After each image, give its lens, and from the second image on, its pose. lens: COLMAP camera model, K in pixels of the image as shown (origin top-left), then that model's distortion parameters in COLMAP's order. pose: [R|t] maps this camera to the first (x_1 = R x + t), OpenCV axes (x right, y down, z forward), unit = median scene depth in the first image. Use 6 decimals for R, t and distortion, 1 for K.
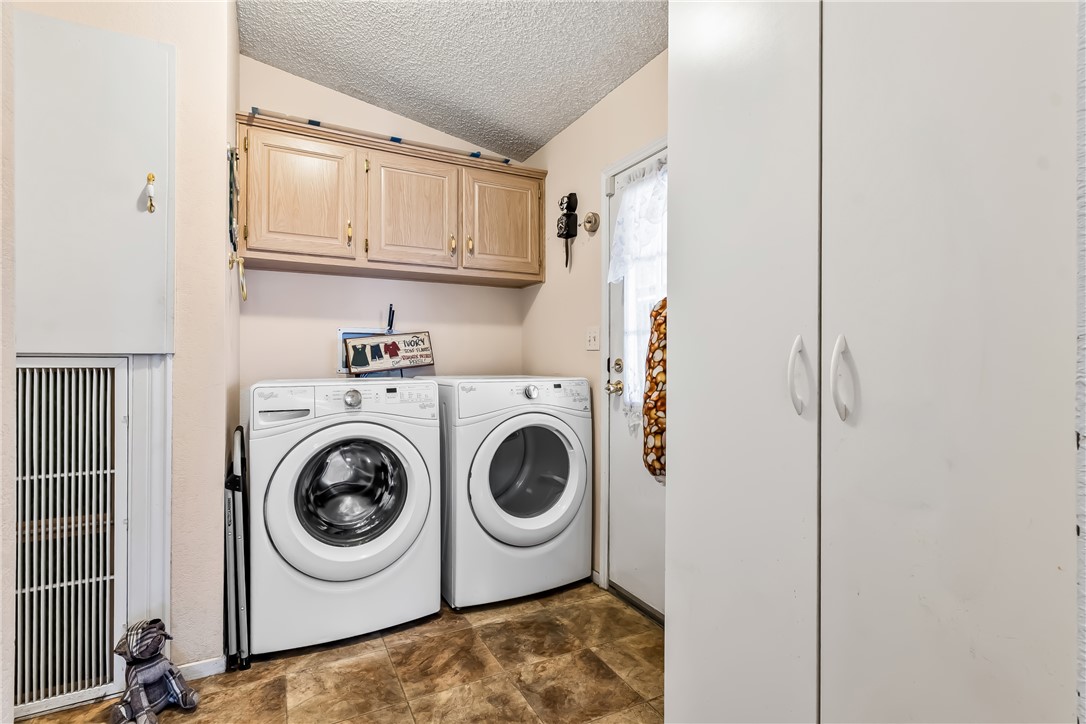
lens RADIAL K [[525.0, 0, 549.9], [0, 525.0, 360.6], [0, 0, 1]] dist [0.002001, -0.001233]
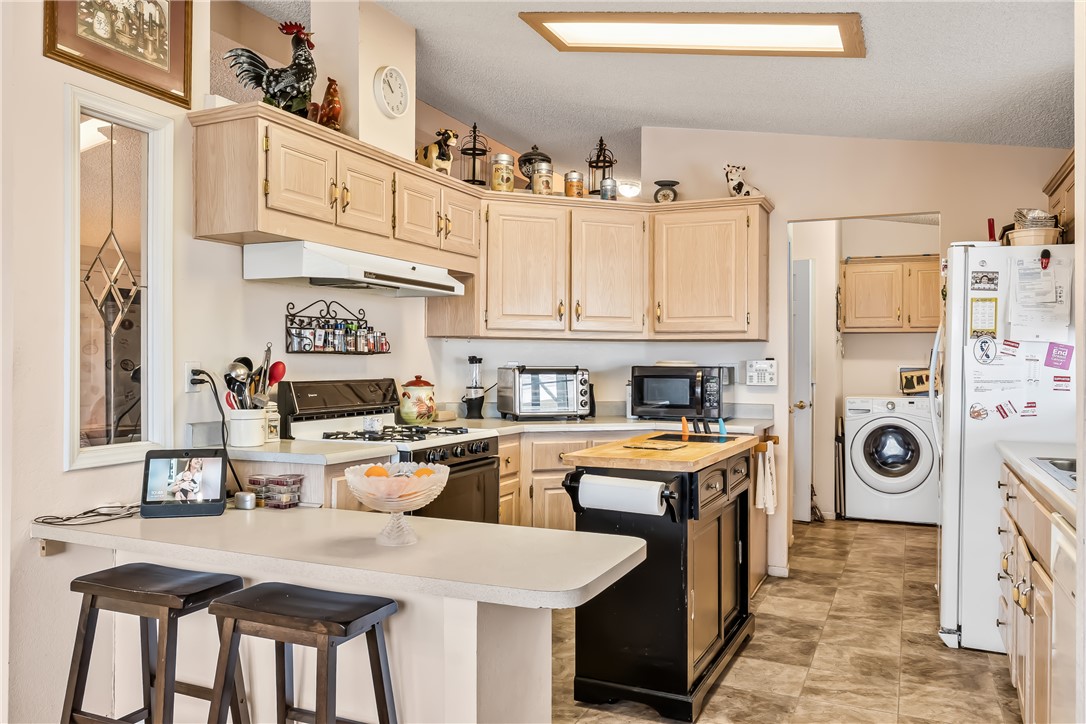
lens RADIAL K [[796.7, 0, 539.0], [0, 796.7, 352.3], [0, 0, 1]] dist [-0.002692, -0.006528]
pose [[0.612551, -0.011453, -0.790348, 0.998660], [-0.004672, 0.999825, -0.018109, -0.059296], [0.790417, 0.014785, 0.612390, -1.604328]]
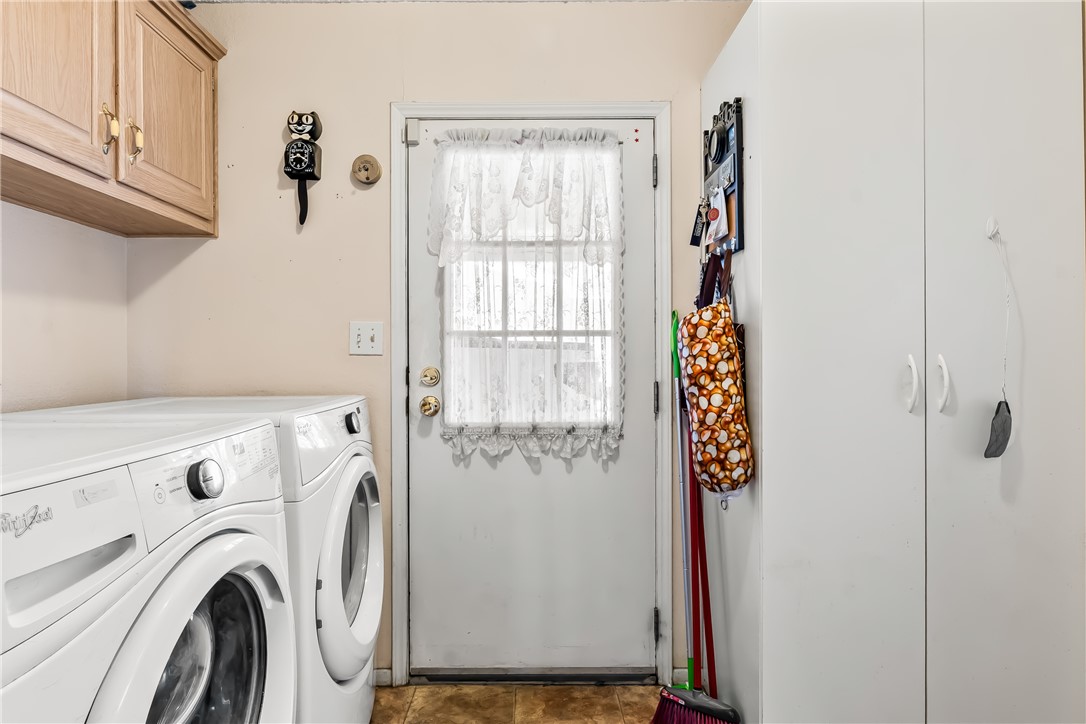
lens RADIAL K [[591.7, 0, 540.1], [0, 591.7, 366.0], [0, 0, 1]] dist [0.002045, 0.000084]
pose [[0.465270, -0.013159, 0.885071, -0.529383], [0.003511, 0.999909, 0.013021, -0.016039], [-0.885162, -0.002951, 0.465274, 0.455231]]
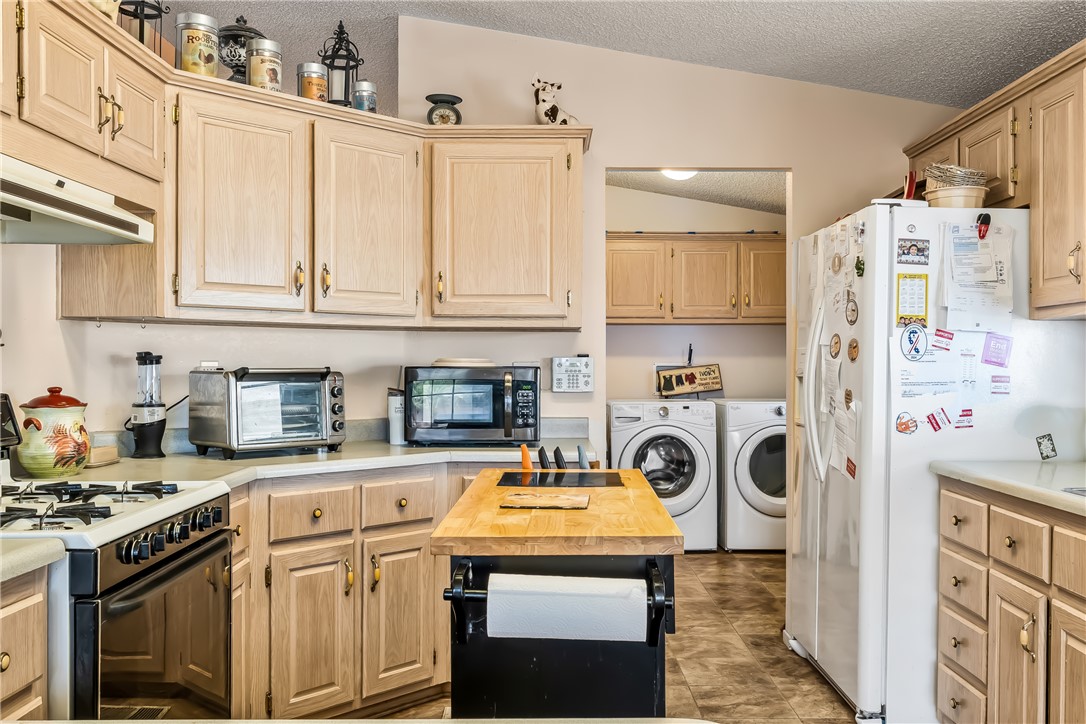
lens RADIAL K [[920.6, 0, 540.8], [0, 920.6, 363.5], [0, 0, 1]] dist [-0.006962, 0.009487]
pose [[0.882812, -0.004031, -0.469708, 0.541141], [0.003018, 0.999991, -0.002909, -0.061834], [0.469716, 0.001150, 0.882817, -1.460990]]
